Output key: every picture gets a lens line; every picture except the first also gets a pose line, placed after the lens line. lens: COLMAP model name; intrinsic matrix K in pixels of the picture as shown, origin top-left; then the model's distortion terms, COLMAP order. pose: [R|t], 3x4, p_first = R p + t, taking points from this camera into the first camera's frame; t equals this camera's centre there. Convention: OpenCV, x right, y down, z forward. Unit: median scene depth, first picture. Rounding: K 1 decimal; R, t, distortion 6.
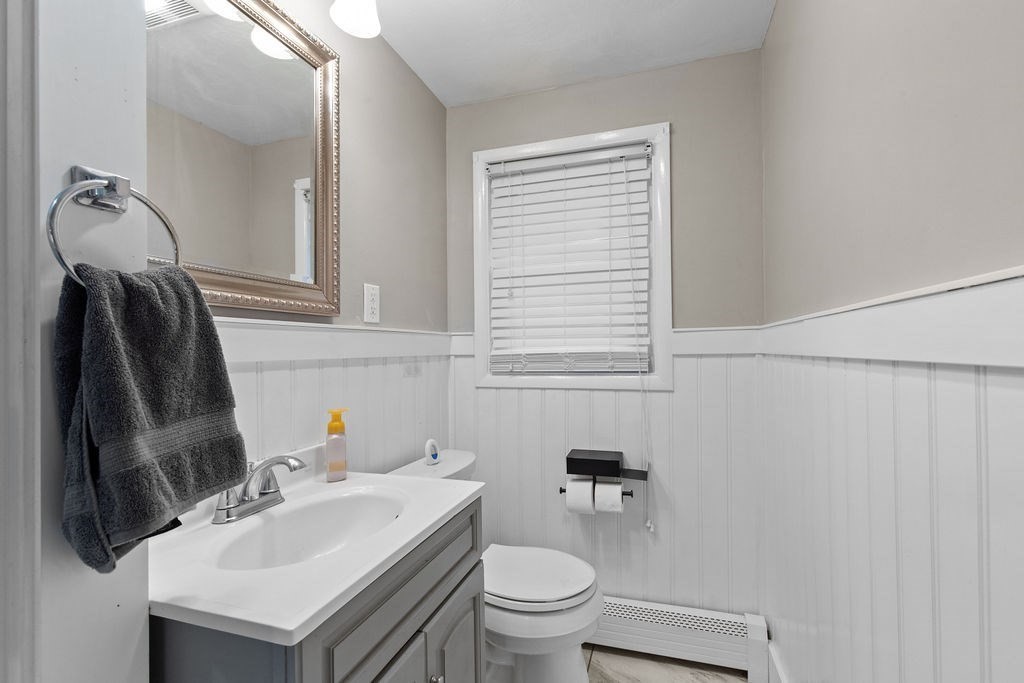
lens RADIAL K [[465.7, 0, 511.3], [0, 465.7, 340.6], [0, 0, 1]] dist [0.003380, -0.000998]
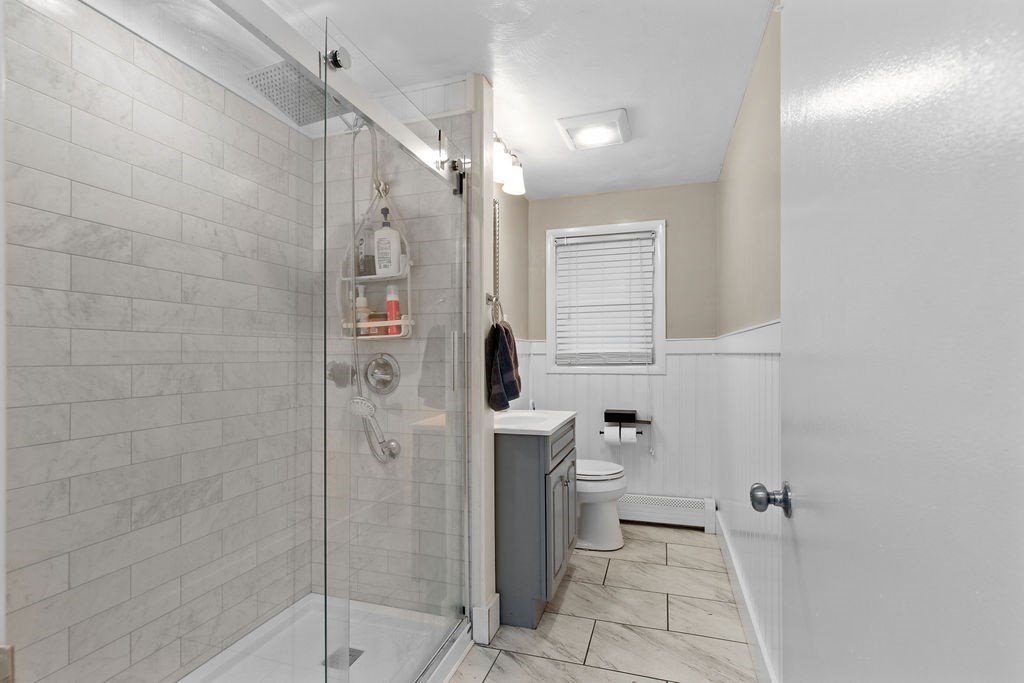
lens RADIAL K [[465.7, 0, 514.9], [0, 465.7, 351.8], [0, 0, 1]] dist [0.003380, -0.000998]
pose [[0.999888, 0.006485, 0.013473, -0.234051], [-0.006651, 0.999902, 0.012294, 0.005053], [-0.013392, -0.012383, 0.999834, -0.710919]]
